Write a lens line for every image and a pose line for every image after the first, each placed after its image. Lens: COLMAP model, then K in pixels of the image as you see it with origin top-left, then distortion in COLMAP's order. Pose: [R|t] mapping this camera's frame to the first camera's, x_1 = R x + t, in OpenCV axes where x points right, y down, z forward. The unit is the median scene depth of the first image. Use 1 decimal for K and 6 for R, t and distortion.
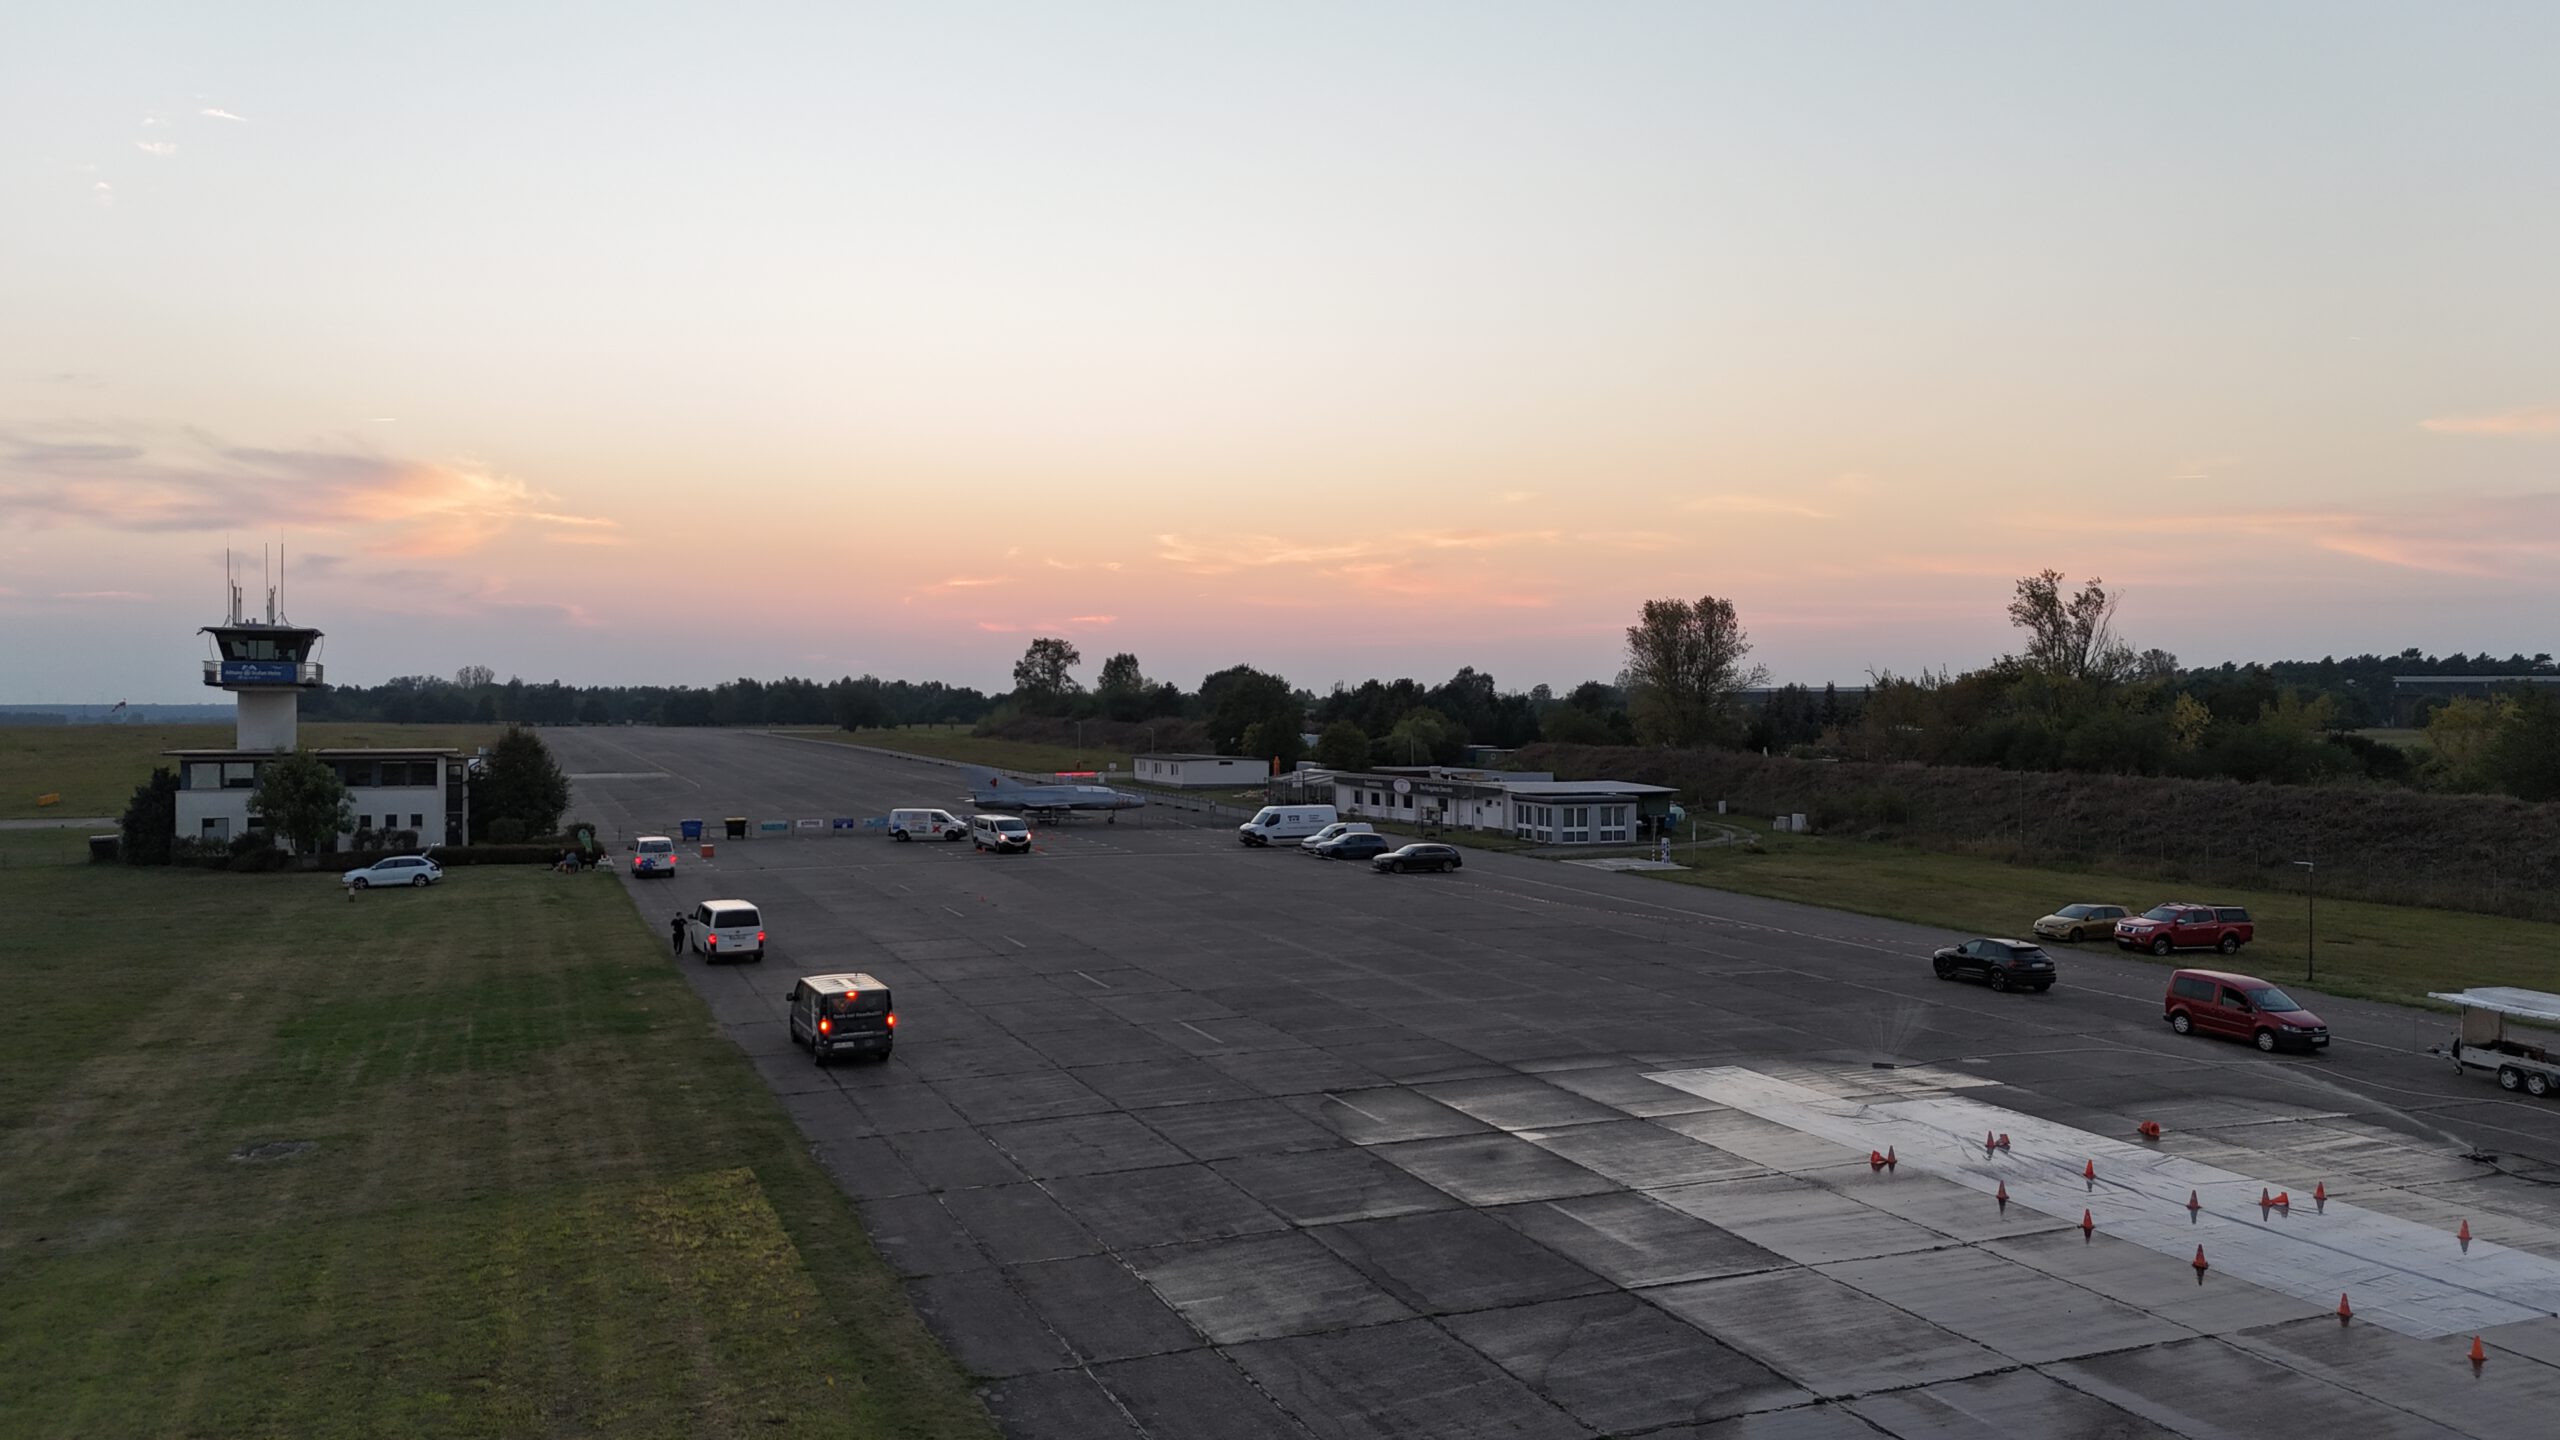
lens RADIAL K [[1863.7, 0, 1269.5], [0, 1863.7, 670.0], [0, 0, 1]] dist [0.092675, -0.084771]
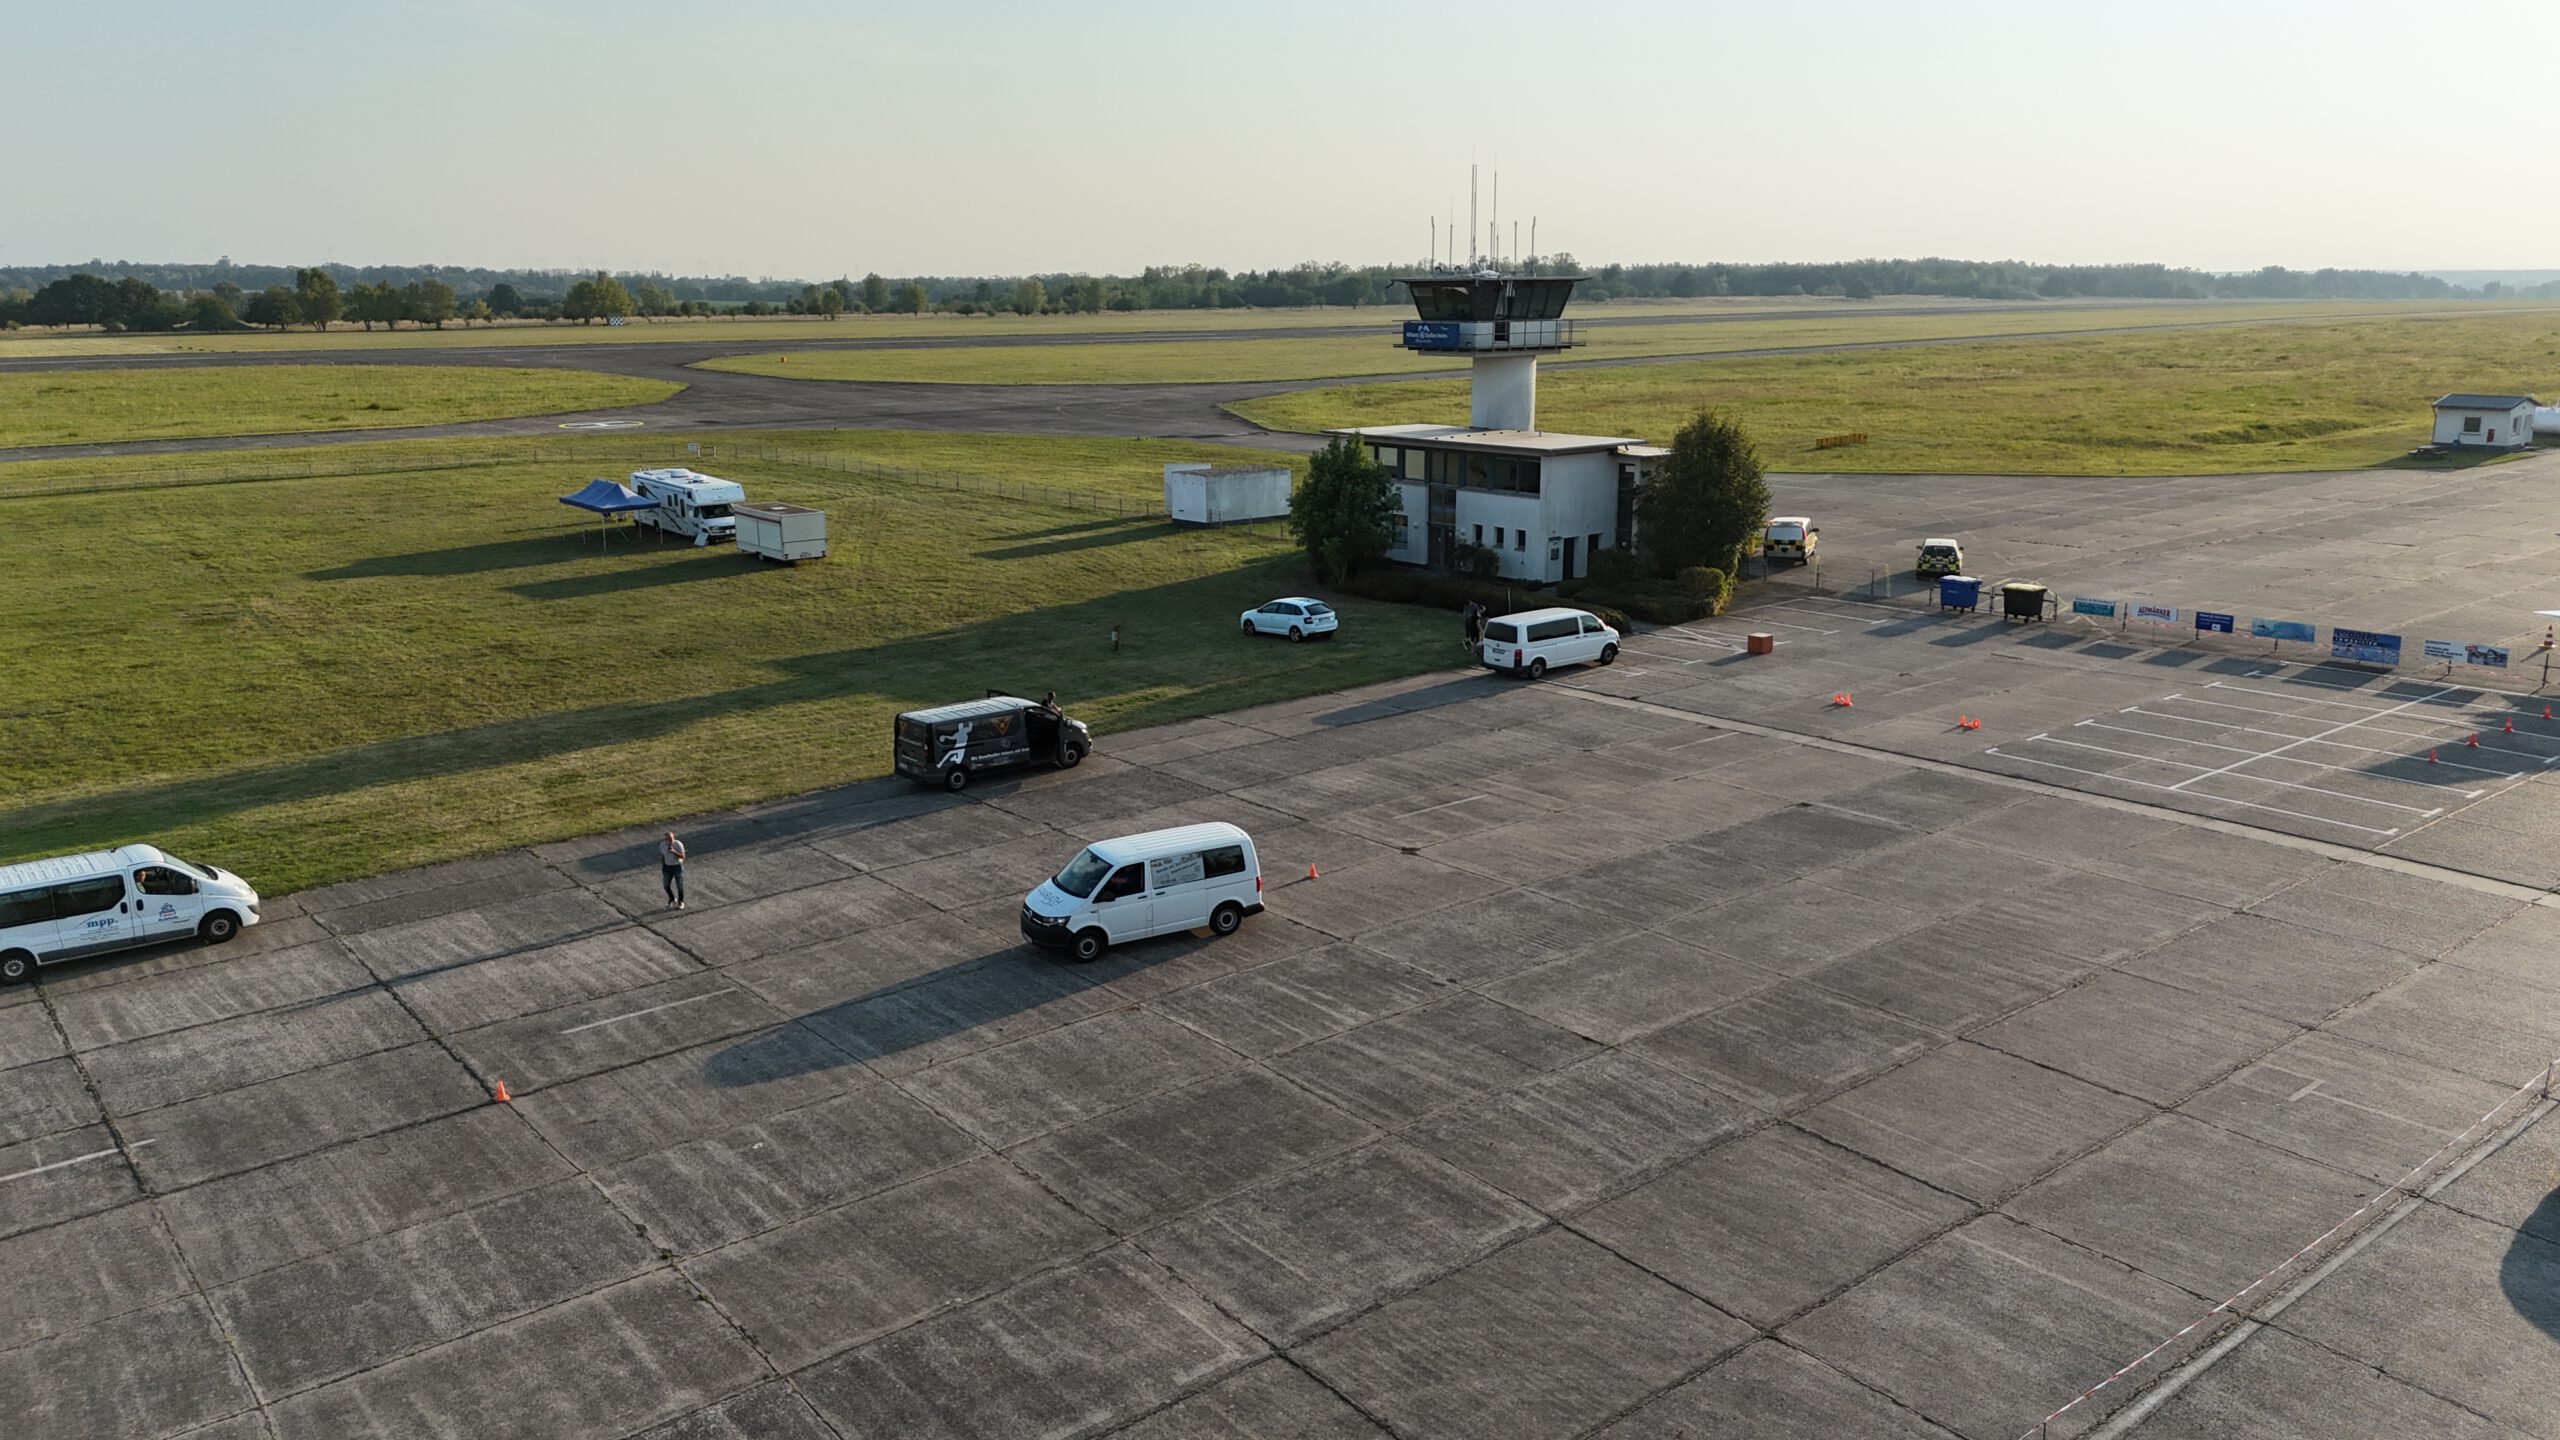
lens RADIAL K [[1887.5, 0, 1280.0], [0, 1887.5, 720.0], [0, 0, 1]] dist [0.059653, -0.060392]
pose [[0.284113, 0.212731, -0.934893, 0.240313], [0.025305, 0.973072, 0.229109, -0.024108], [0.958457, -0.088750, 0.271079, 0.723228]]
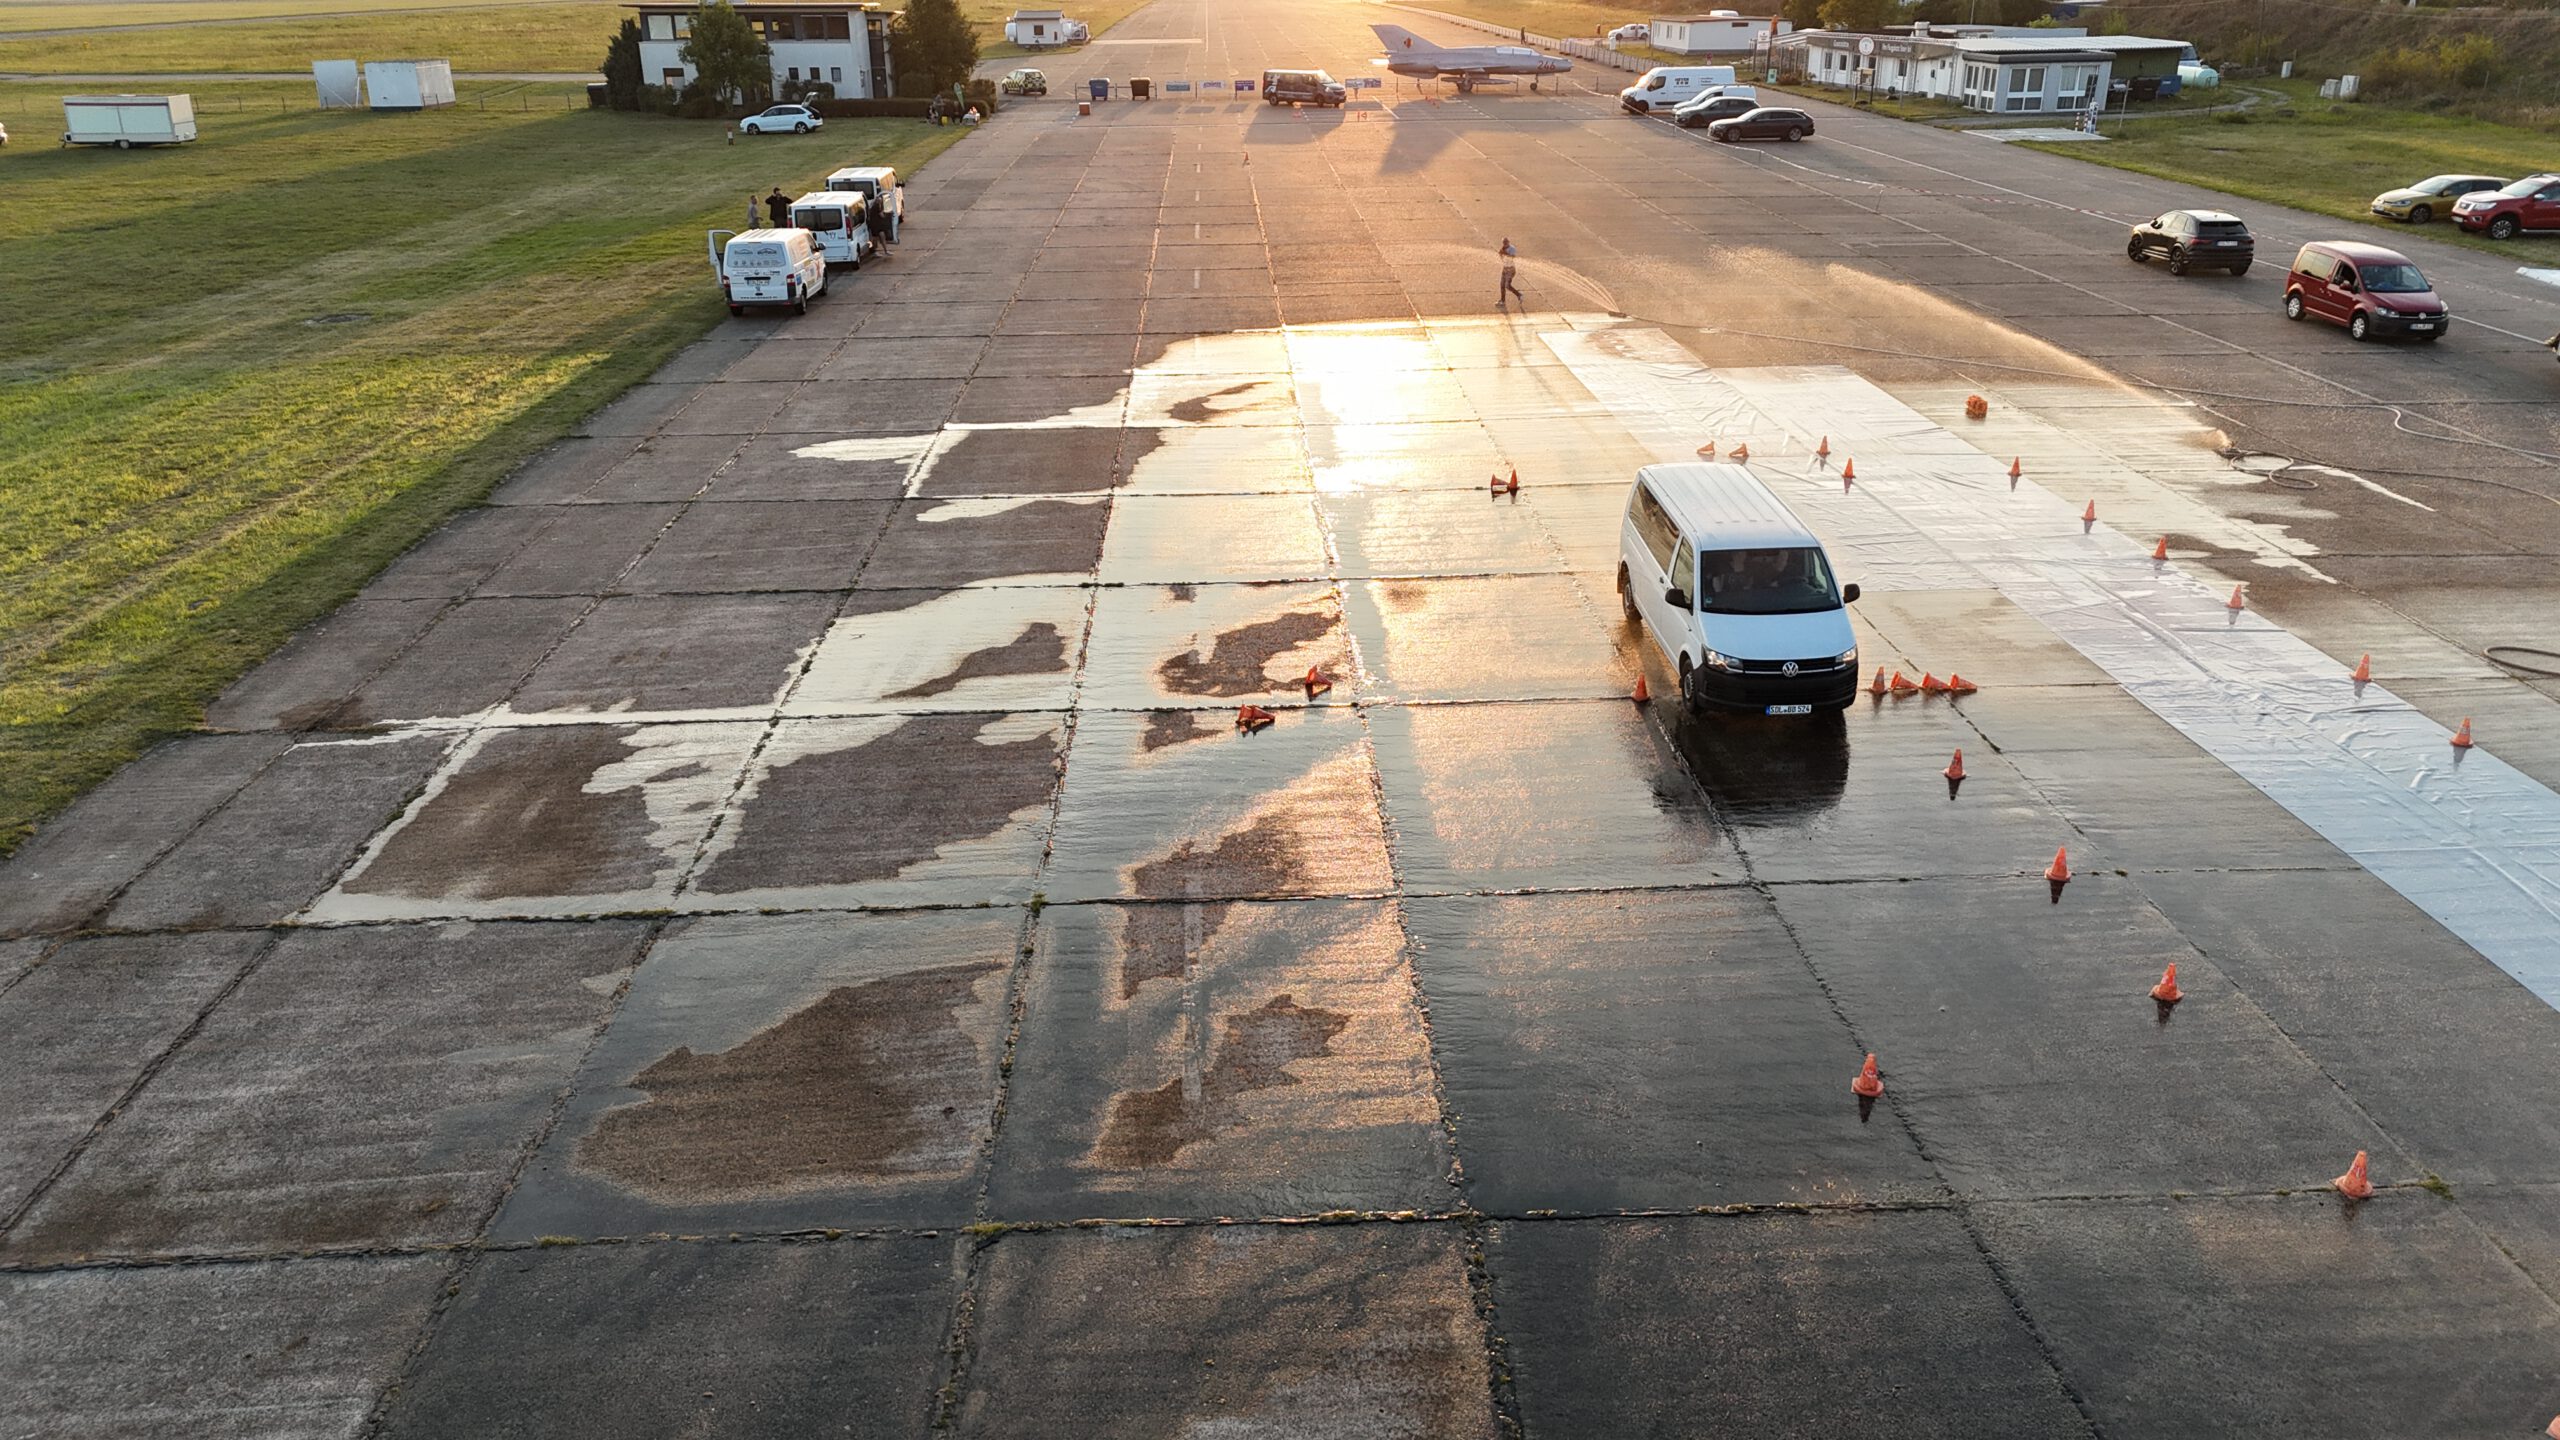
lens RADIAL K [[1874.9, 0, 1274.0], [0, 1874.9, 721.1], [0, 0, 1]] dist [0.071927, -0.068575]
pose [[0.935589, 0.119025, -0.332425, 0.191218], [0.017831, 0.924343, 0.381145, 0.014012], [0.352641, -0.362522, 0.862683, 0.024034]]
